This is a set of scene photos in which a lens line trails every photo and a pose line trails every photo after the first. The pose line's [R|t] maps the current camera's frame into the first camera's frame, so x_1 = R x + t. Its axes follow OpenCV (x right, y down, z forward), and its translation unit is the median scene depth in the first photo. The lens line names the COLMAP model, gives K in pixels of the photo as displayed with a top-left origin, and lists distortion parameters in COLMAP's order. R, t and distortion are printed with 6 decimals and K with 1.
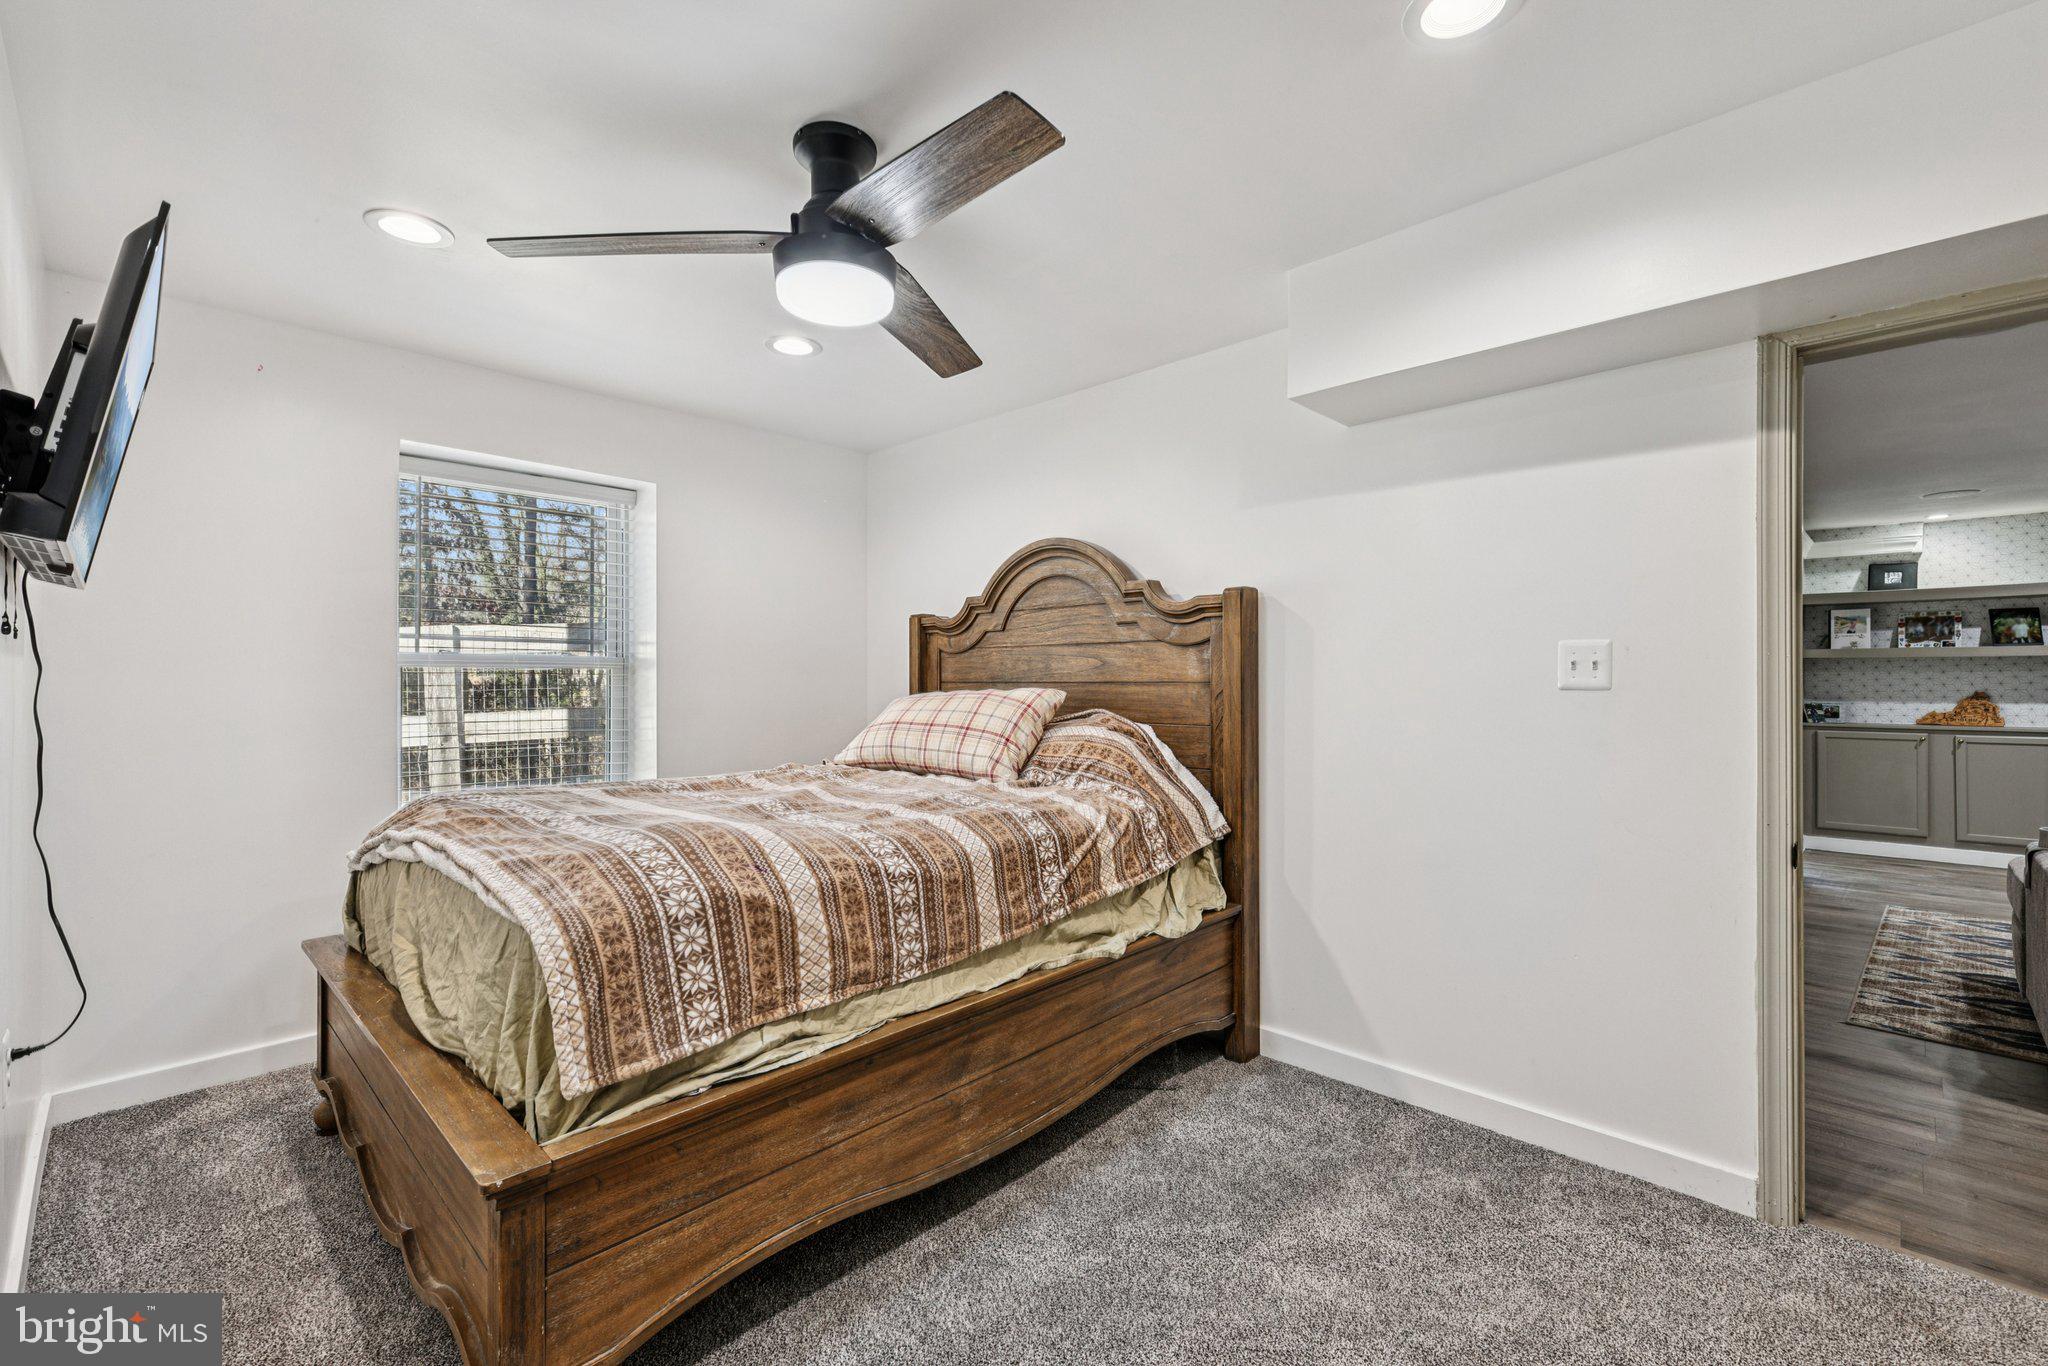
lens RADIAL K [[885.9, 0, 1025.0], [0, 885.9, 672.1], [0, 0, 1]] dist [-0.001449, -0.000071]
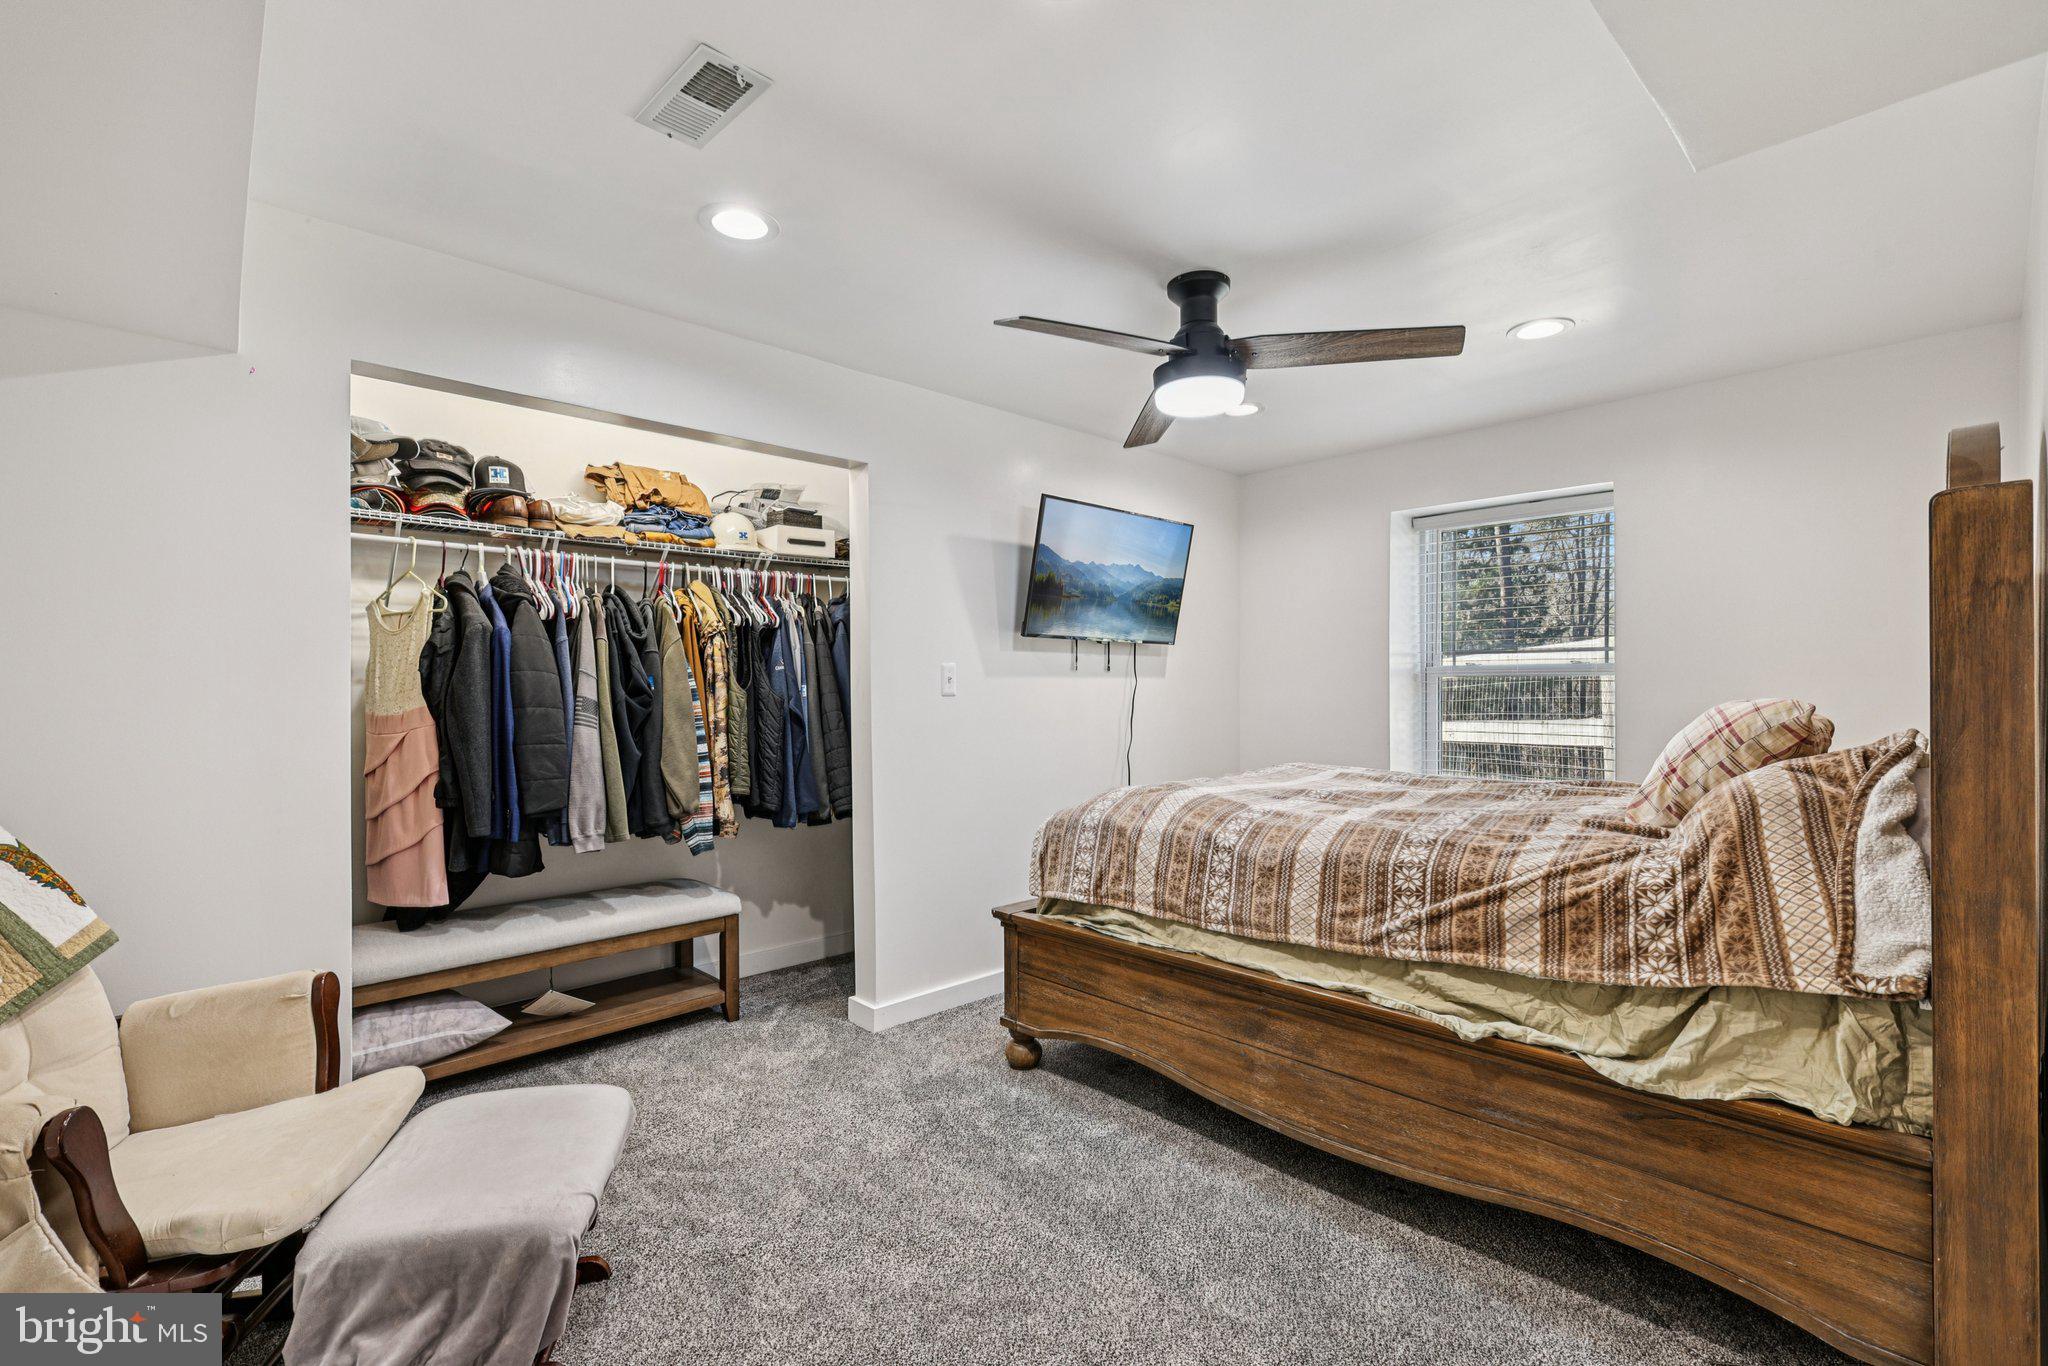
lens RADIAL K [[858.0, 0, 1024.0], [0, 858.0, 683.0], [0, 0, 1]] dist [-0.000340, 0.000067]
pose [[-0.045304, -0.010938, -0.998913, 1.057739], [0.016923, 0.999788, -0.011715, 0.009157], [0.998830, -0.017435, -0.045110, 0.770121]]
